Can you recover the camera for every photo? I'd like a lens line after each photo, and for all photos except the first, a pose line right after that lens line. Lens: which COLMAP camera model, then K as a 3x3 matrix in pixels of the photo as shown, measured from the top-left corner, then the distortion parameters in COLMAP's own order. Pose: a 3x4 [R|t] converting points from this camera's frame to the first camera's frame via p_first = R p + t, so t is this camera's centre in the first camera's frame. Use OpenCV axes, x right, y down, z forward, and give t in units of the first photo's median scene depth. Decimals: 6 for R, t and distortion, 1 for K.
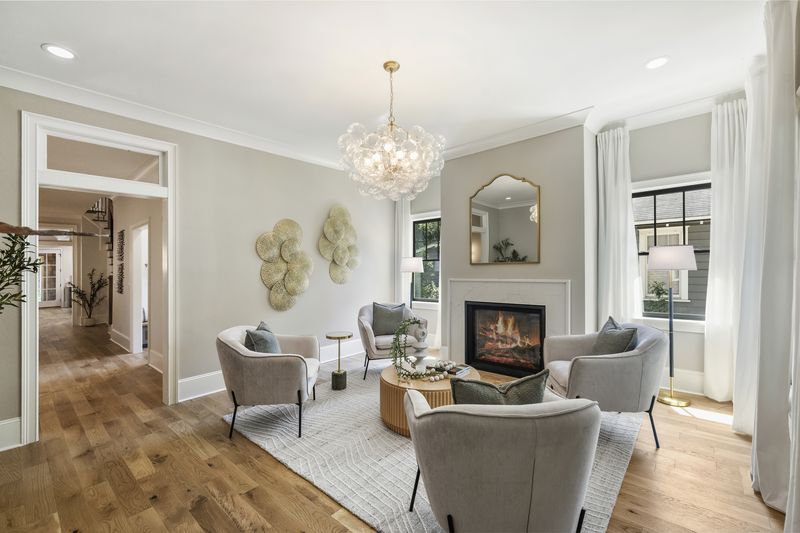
lens RADIAL K [[372.5, 0, 400.2], [0, 372.5, 266.1], [0, 0, 1]] dist [-0.000792, -0.000472]
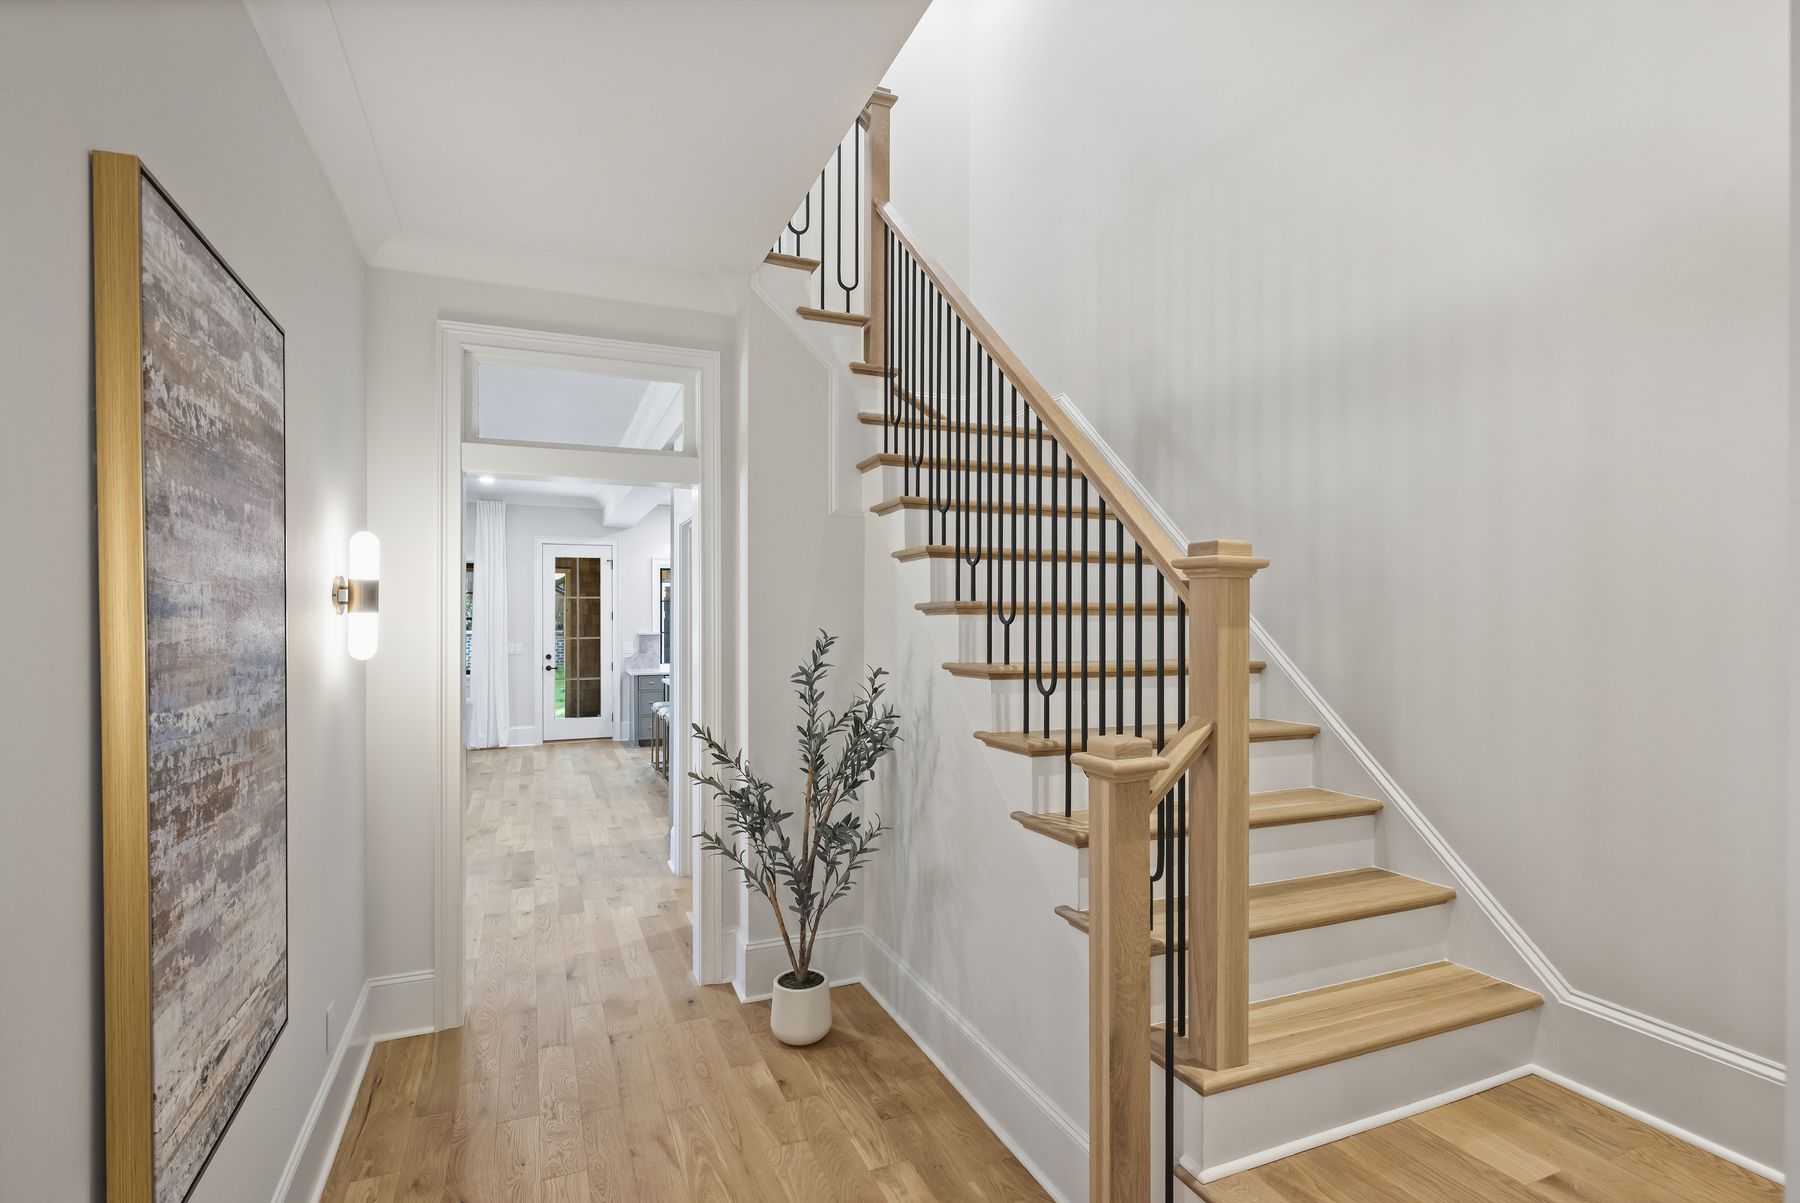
lens RADIAL K [[838.0, 0, 896.5], [0, 838.0, 604.9], [0, 0, 1]] dist [-0.000792, -0.000472]
pose [[0.920949, 0.000982, -0.389682, -0.502945], [0.004978, 0.999886, 0.014286, -0.005720], [0.389652, -0.015097, 0.920839, 0.535367]]
